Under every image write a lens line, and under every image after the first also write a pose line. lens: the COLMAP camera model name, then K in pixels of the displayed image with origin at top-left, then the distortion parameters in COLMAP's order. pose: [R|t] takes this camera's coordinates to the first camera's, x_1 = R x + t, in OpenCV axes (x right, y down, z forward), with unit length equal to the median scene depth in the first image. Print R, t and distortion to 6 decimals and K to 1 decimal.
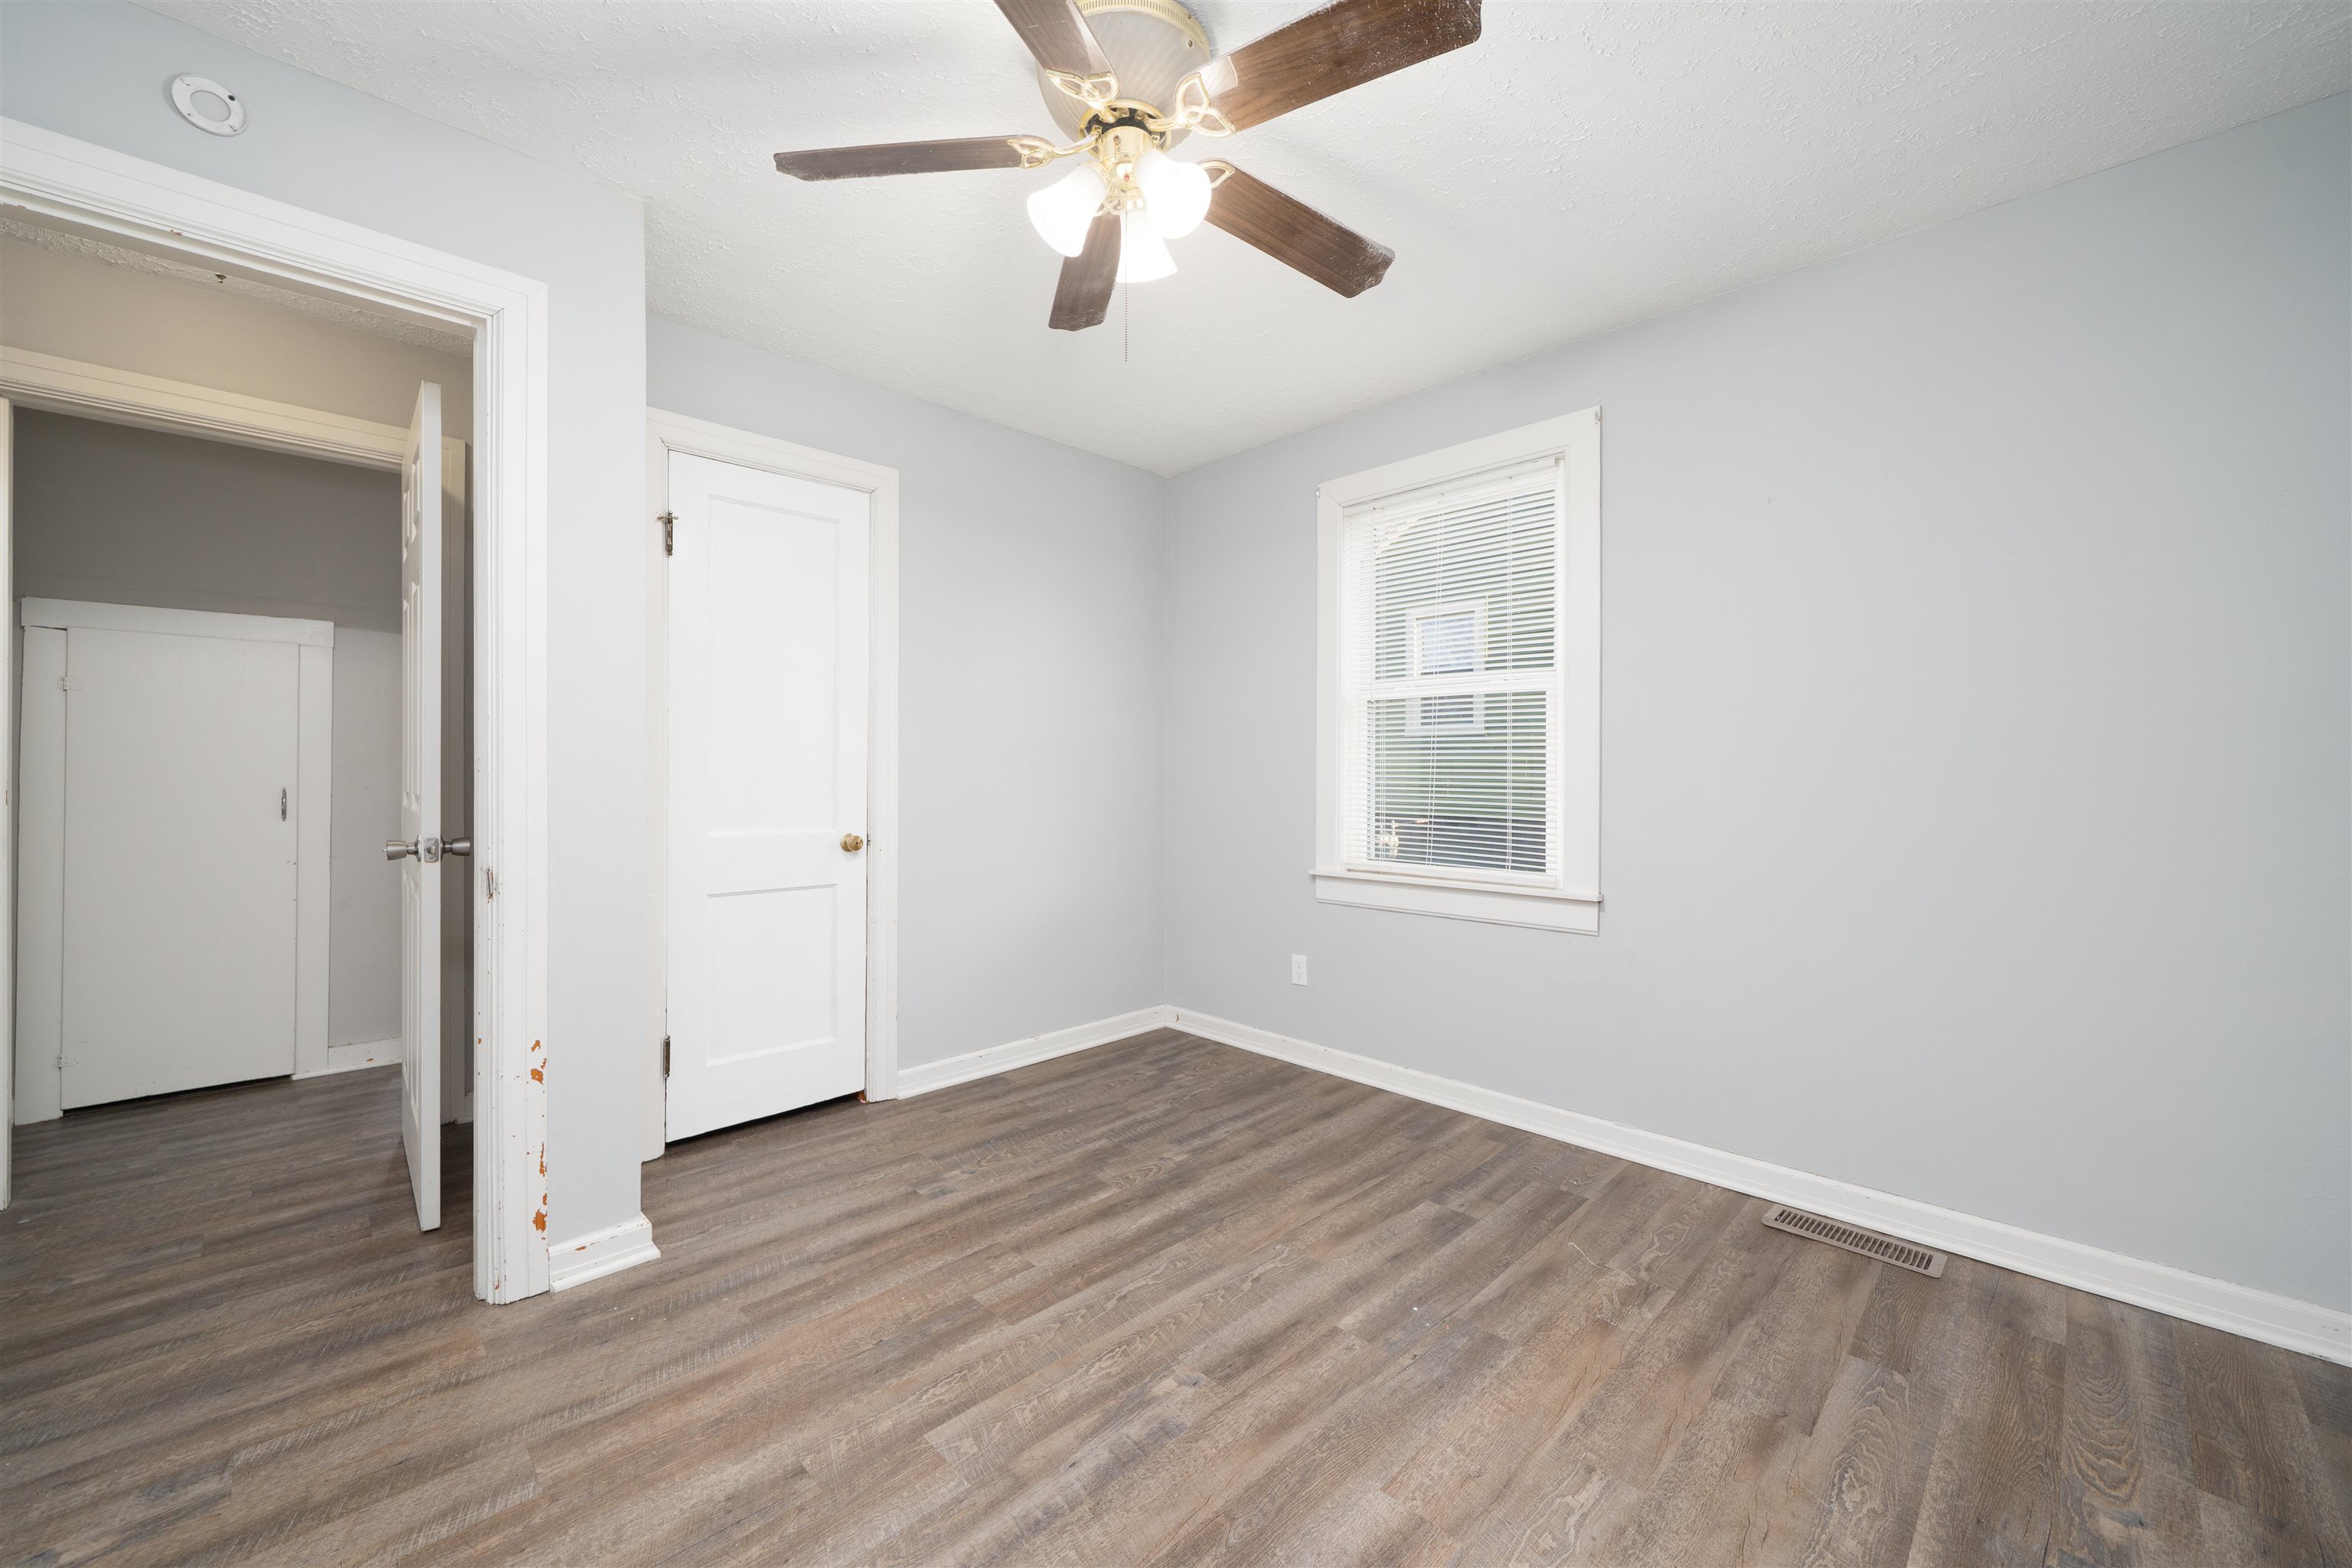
lens RADIAL K [[860.4, 0, 1105.2], [0, 860.4, 772.7], [0, 0, 1]] dist [0.002190, 0.000002]
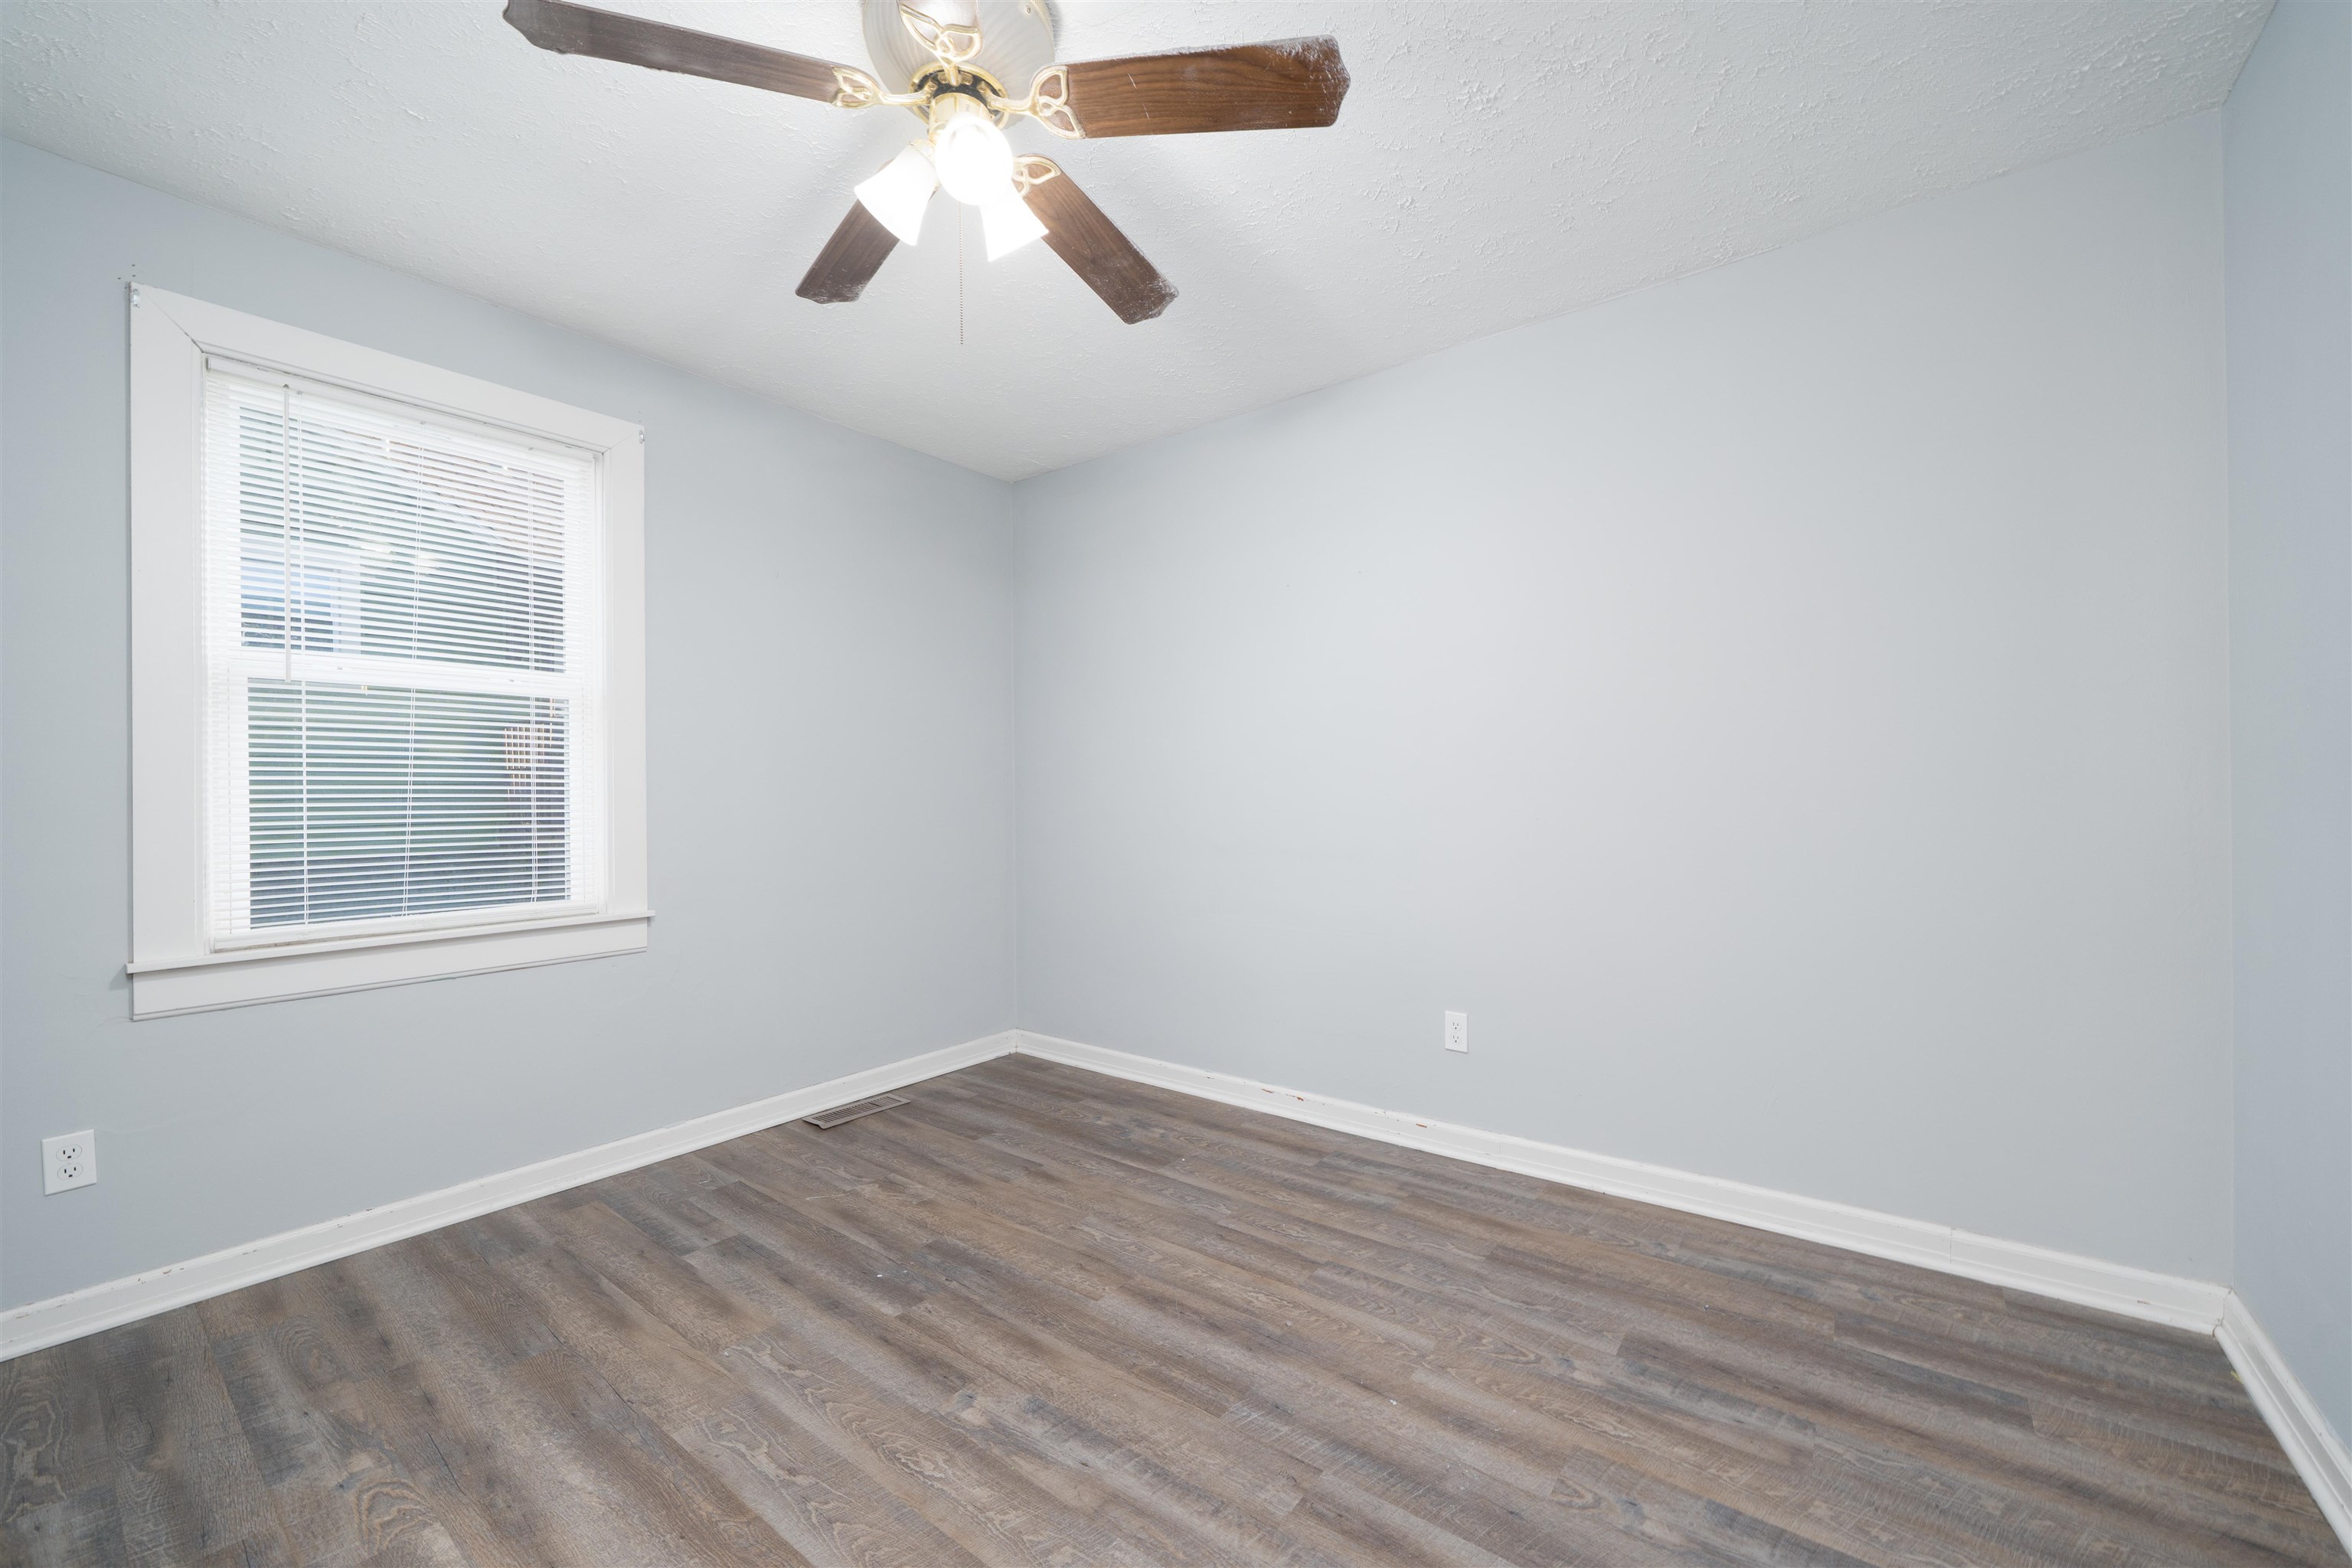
lens RADIAL K [[926.5, 0, 1171.5], [0, 926.5, 784.6], [0, 0, 1]] dist [-0.001229, -0.000006]
pose [[-0.139903, 0.006071, 0.990147, -0.705966], [0.006230, 0.999967, -0.005251, 0.004643], [-0.990146, 0.005434, -0.139936, 0.649188]]
